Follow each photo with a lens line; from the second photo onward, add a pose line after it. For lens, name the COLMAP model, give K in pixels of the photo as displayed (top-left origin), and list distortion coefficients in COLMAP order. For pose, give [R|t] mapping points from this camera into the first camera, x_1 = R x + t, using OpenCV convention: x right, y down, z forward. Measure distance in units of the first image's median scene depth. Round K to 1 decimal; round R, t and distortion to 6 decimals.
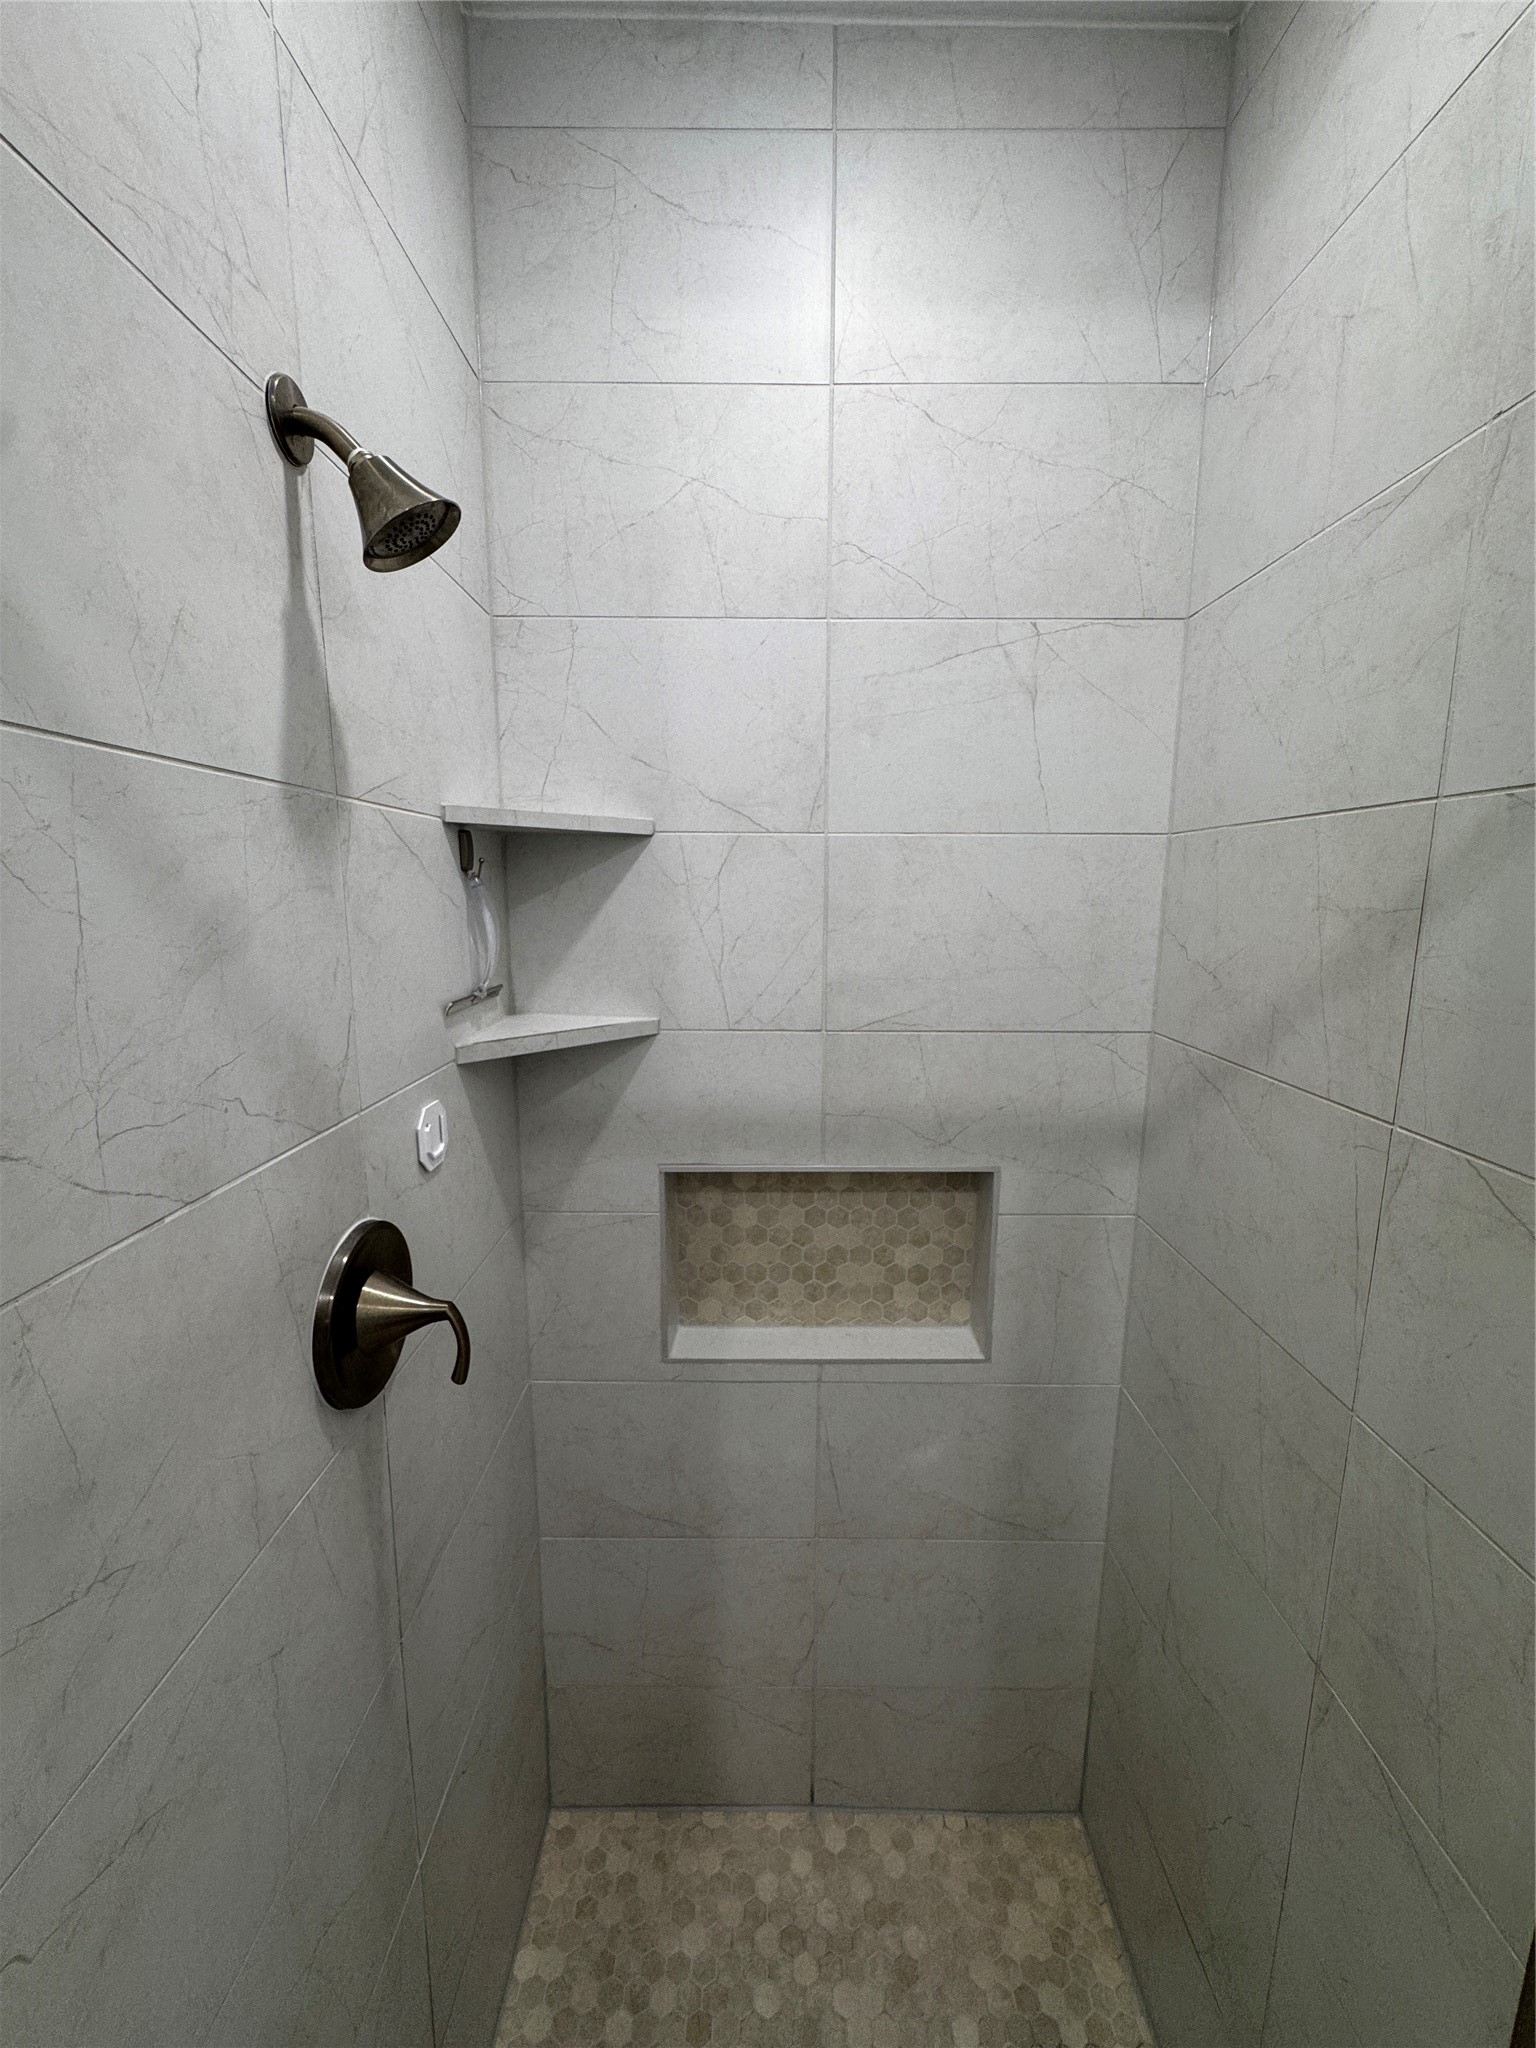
lens RADIAL K [[825.3, 0, 774.6], [0, 825.3, 1029.9], [0, 0, 1]] dist [-0.003956, 0.000529]
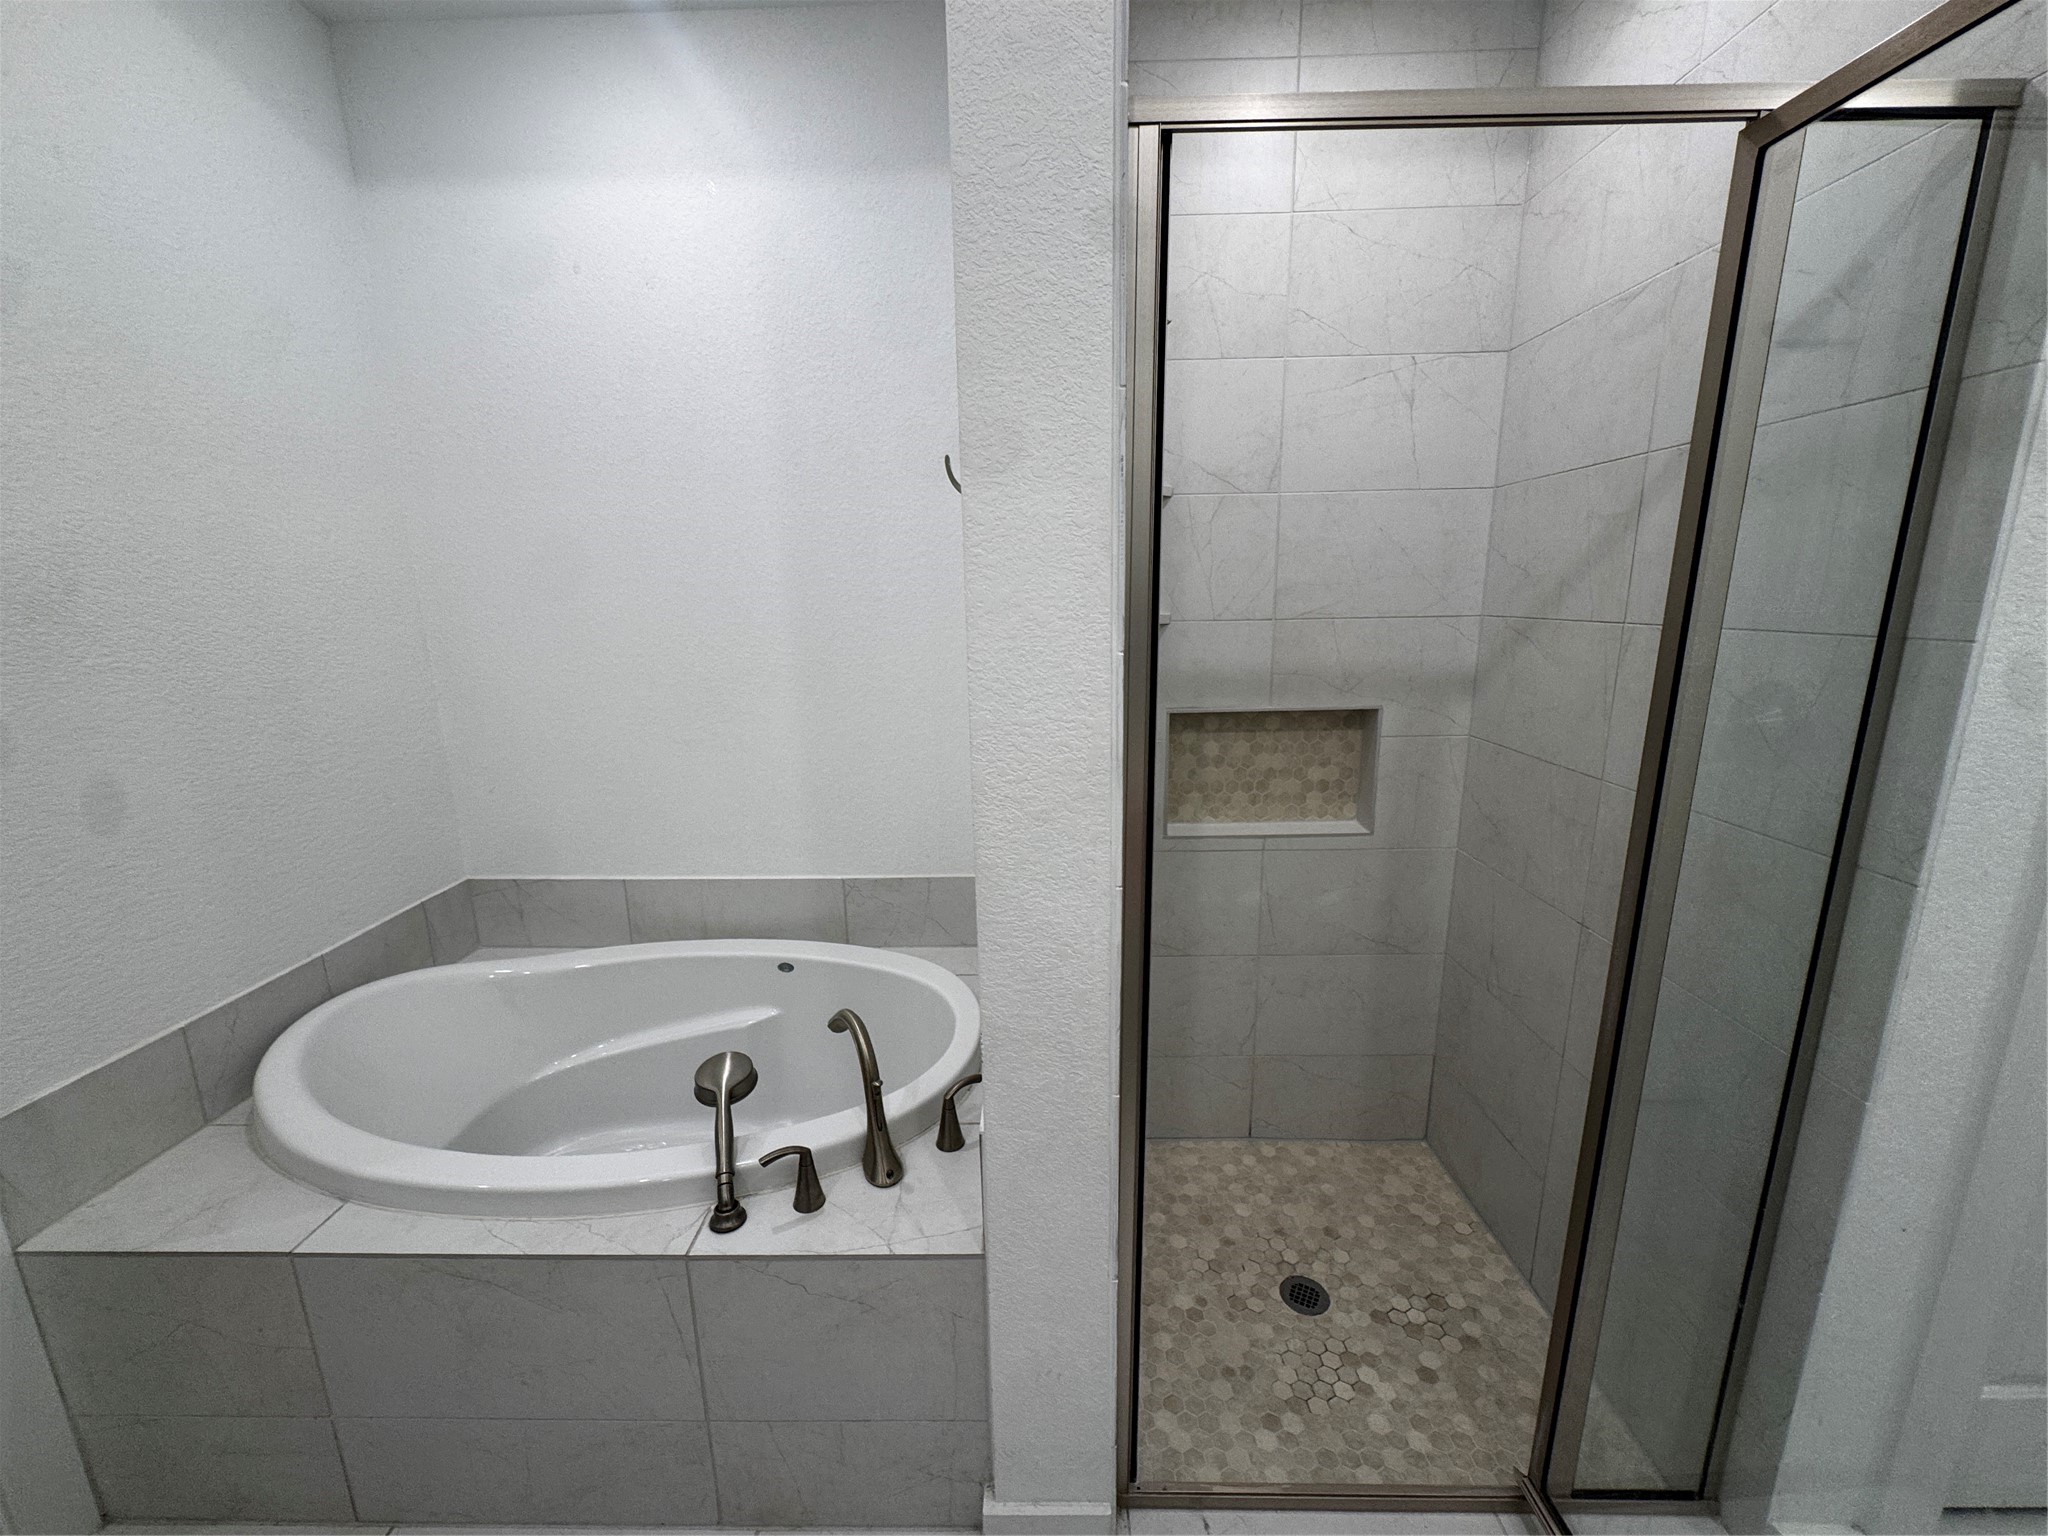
lens RADIAL K [[820.6, 0, 1026.8], [0, 820.6, 775.7], [0, 0, 1]] dist [-0.000245, 0.001133]
pose [[0.999609, -0.018394, -0.021047, -0.363016], [0.019370, 0.998701, 0.047121, 0.203897], [0.020153, -0.047510, 0.998667, -0.568678]]
